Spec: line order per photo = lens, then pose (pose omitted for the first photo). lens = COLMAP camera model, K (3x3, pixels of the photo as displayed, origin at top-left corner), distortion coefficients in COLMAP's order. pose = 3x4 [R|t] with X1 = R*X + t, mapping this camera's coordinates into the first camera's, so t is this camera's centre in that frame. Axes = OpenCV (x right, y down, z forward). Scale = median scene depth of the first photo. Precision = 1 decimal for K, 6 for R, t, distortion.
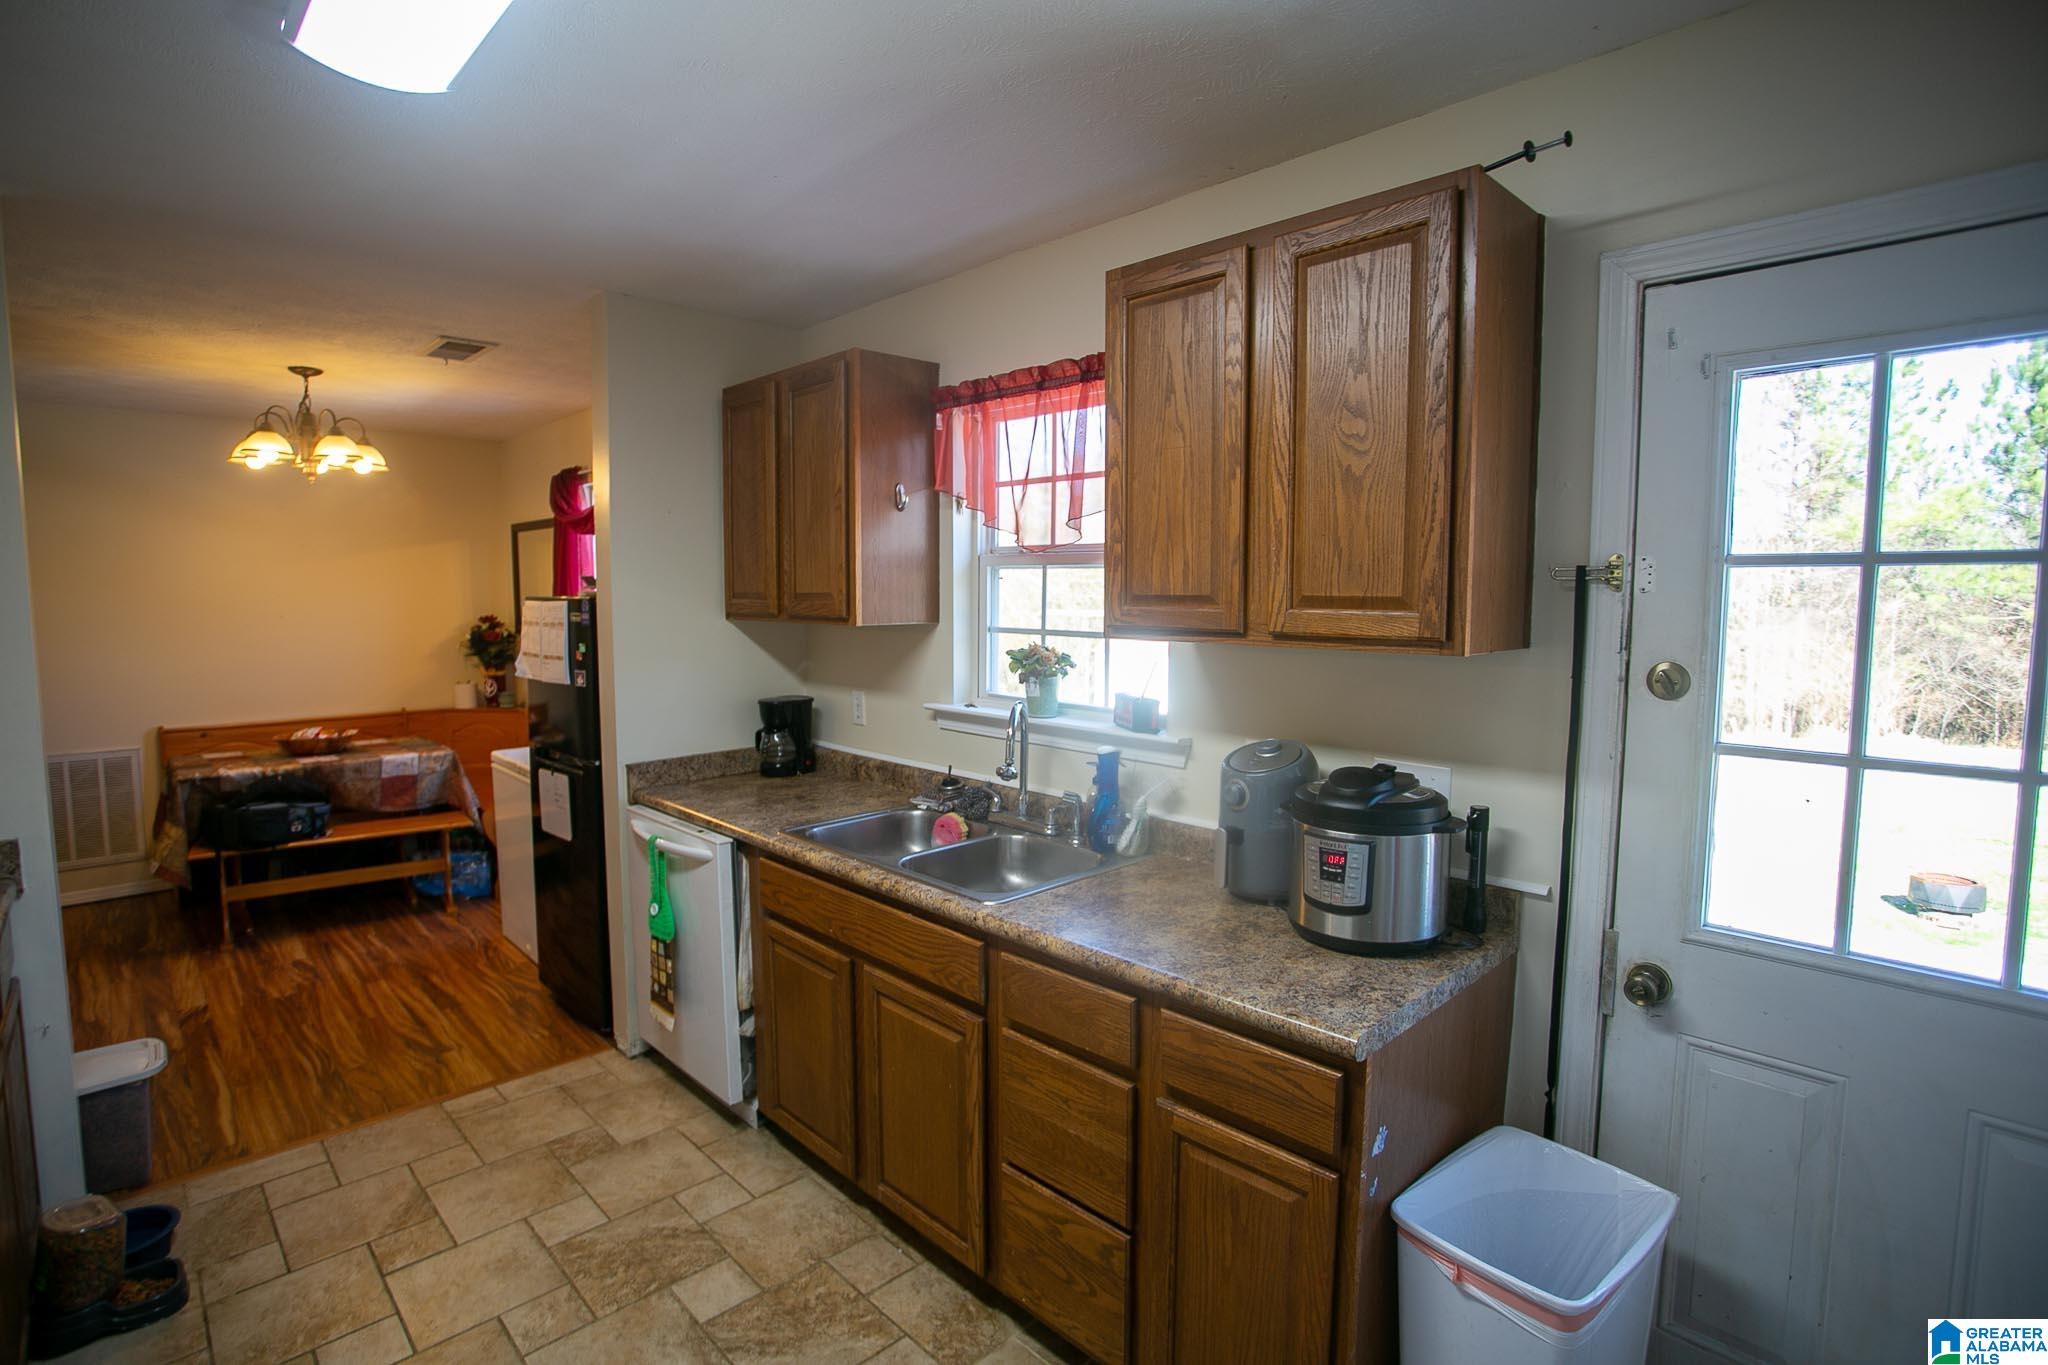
lens RADIAL K [[988.8, 0, 995.3], [0, 988.8, 679.2], [0, 0, 1]] dist [-0.062604, 0.018438]
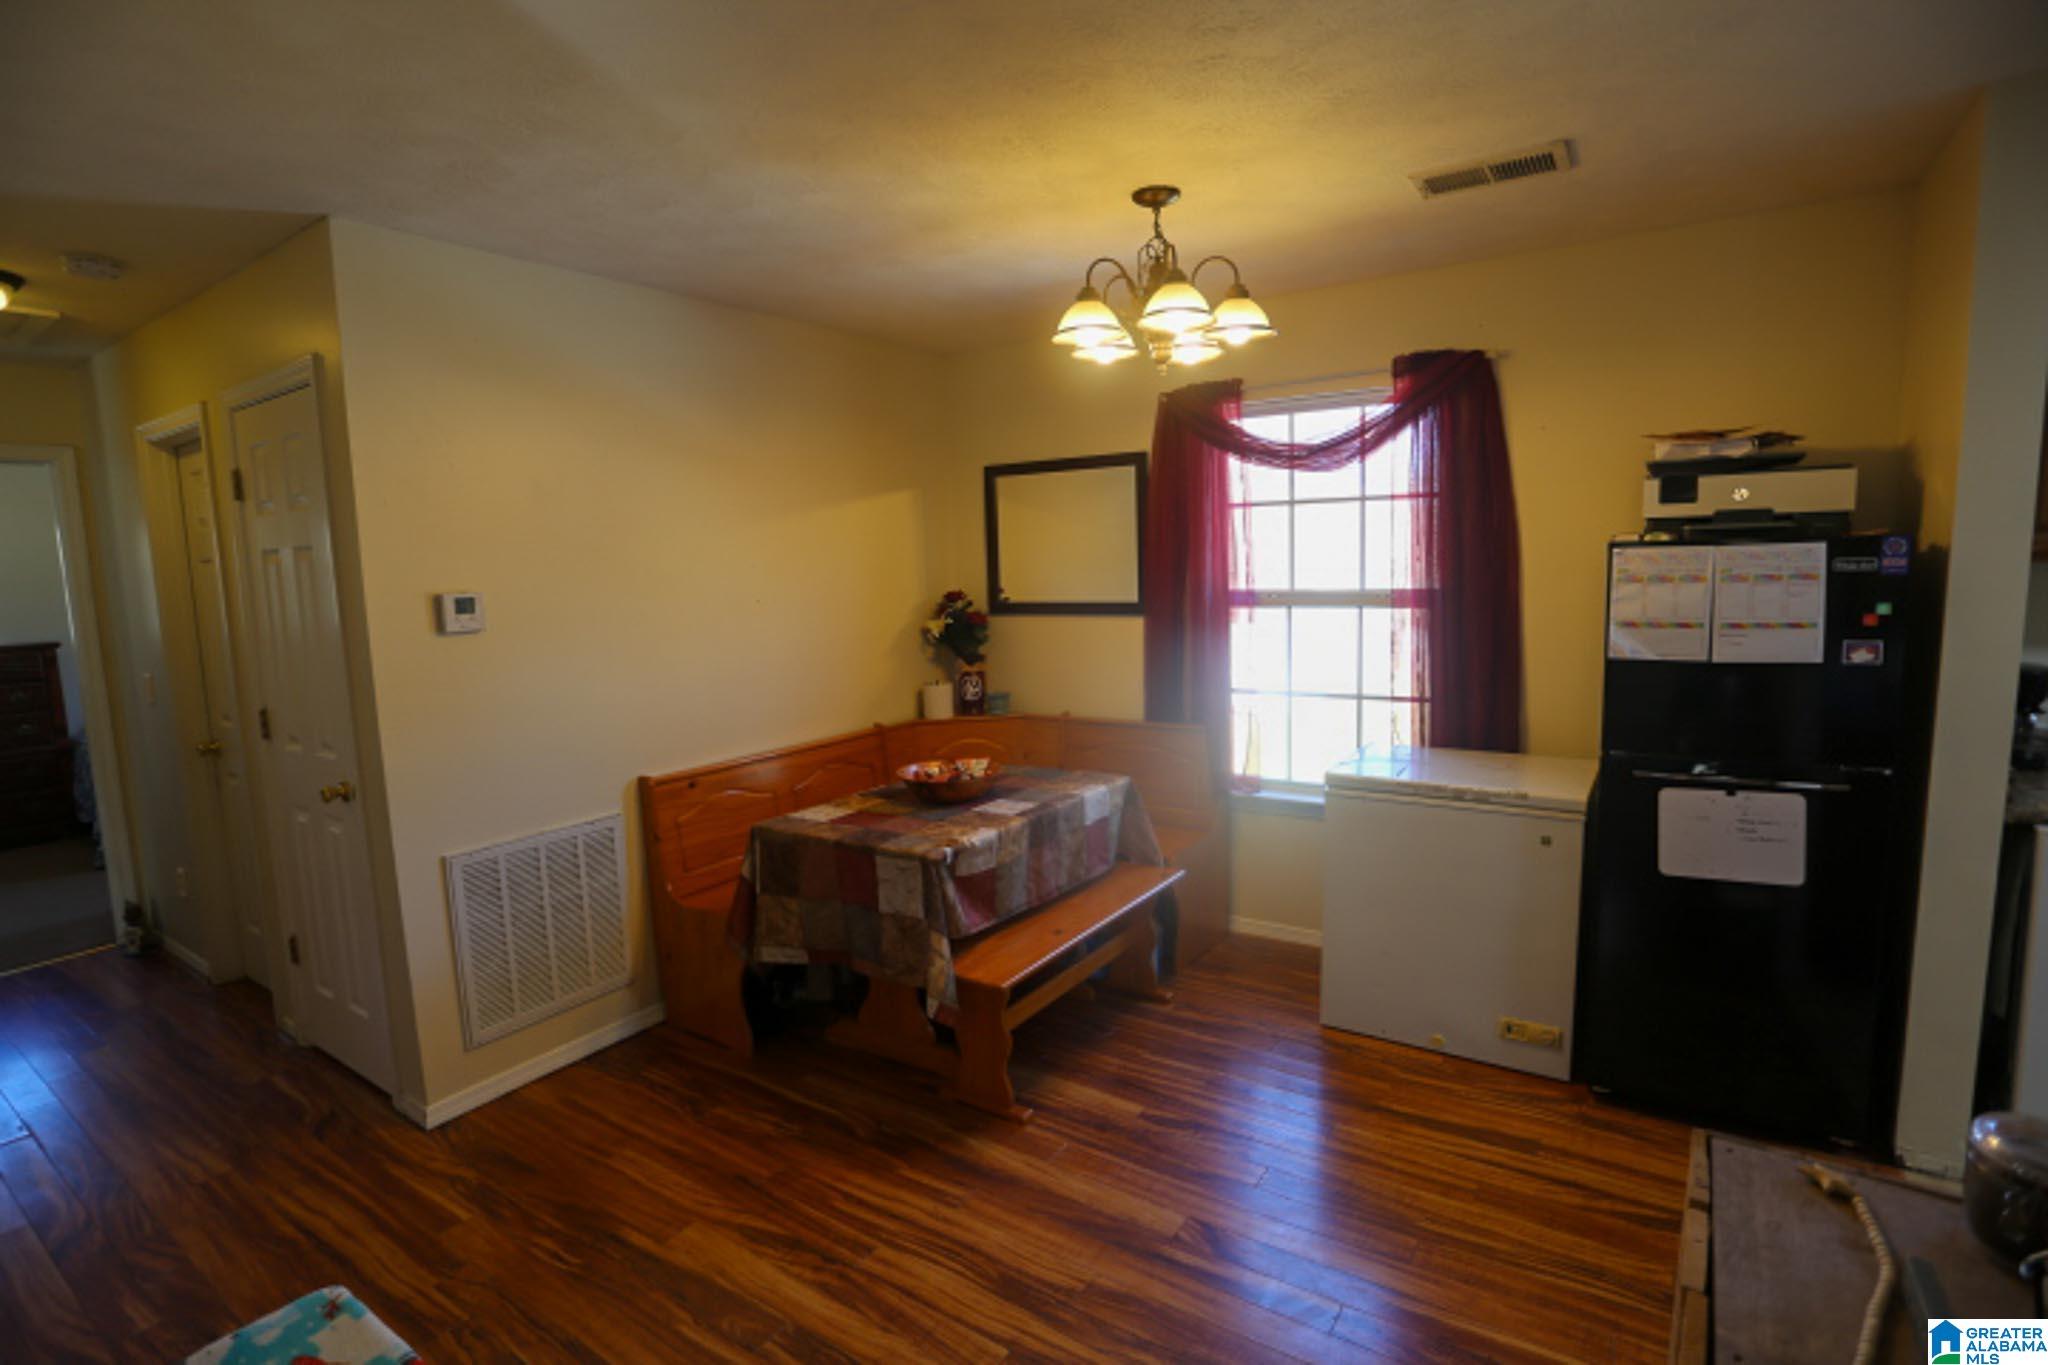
lens RADIAL K [[988.8, 0, 1010.3], [0, 988.8, 688.2], [0, 0, 1]] dist [-0.062604, 0.018438]
pose [[0.977926, -0.057371, 0.200919, -1.079015], [0.051060, 0.998030, 0.036460, -0.029483], [-0.202615, -0.025396, 0.978929, 0.430953]]
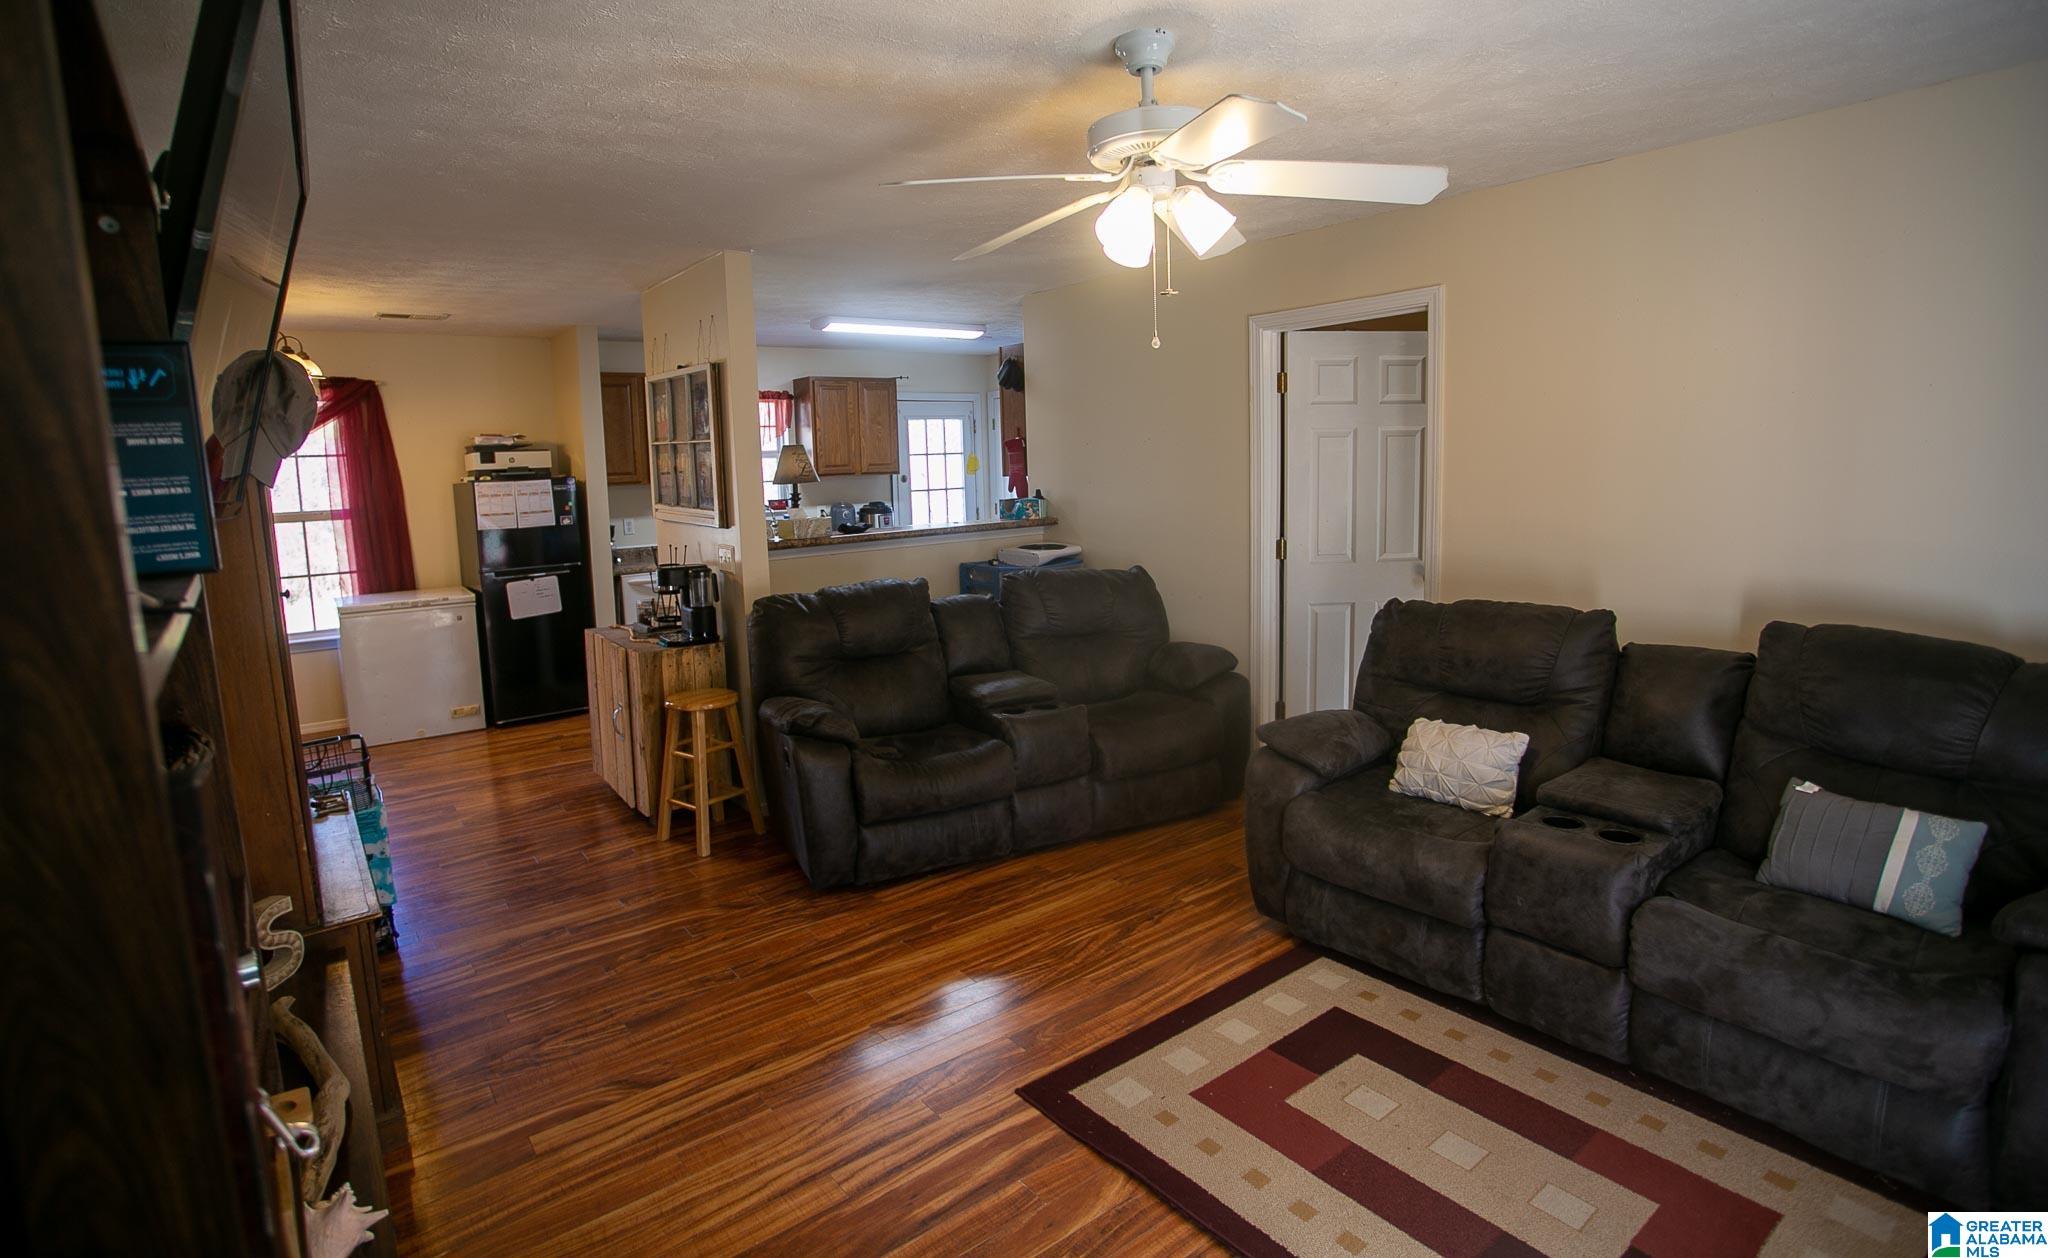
lens RADIAL K [[991.3, 0, 992.4], [0, 991.3, 561.9], [0, 0, 1]] dist [-0.047648, 0.000038]
pose [[0.113696, -0.106463, 0.987795, -2.058666], [0.124213, 0.987964, 0.092184, 0.005169], [-0.985720, 0.112216, 0.125552, -0.028864]]
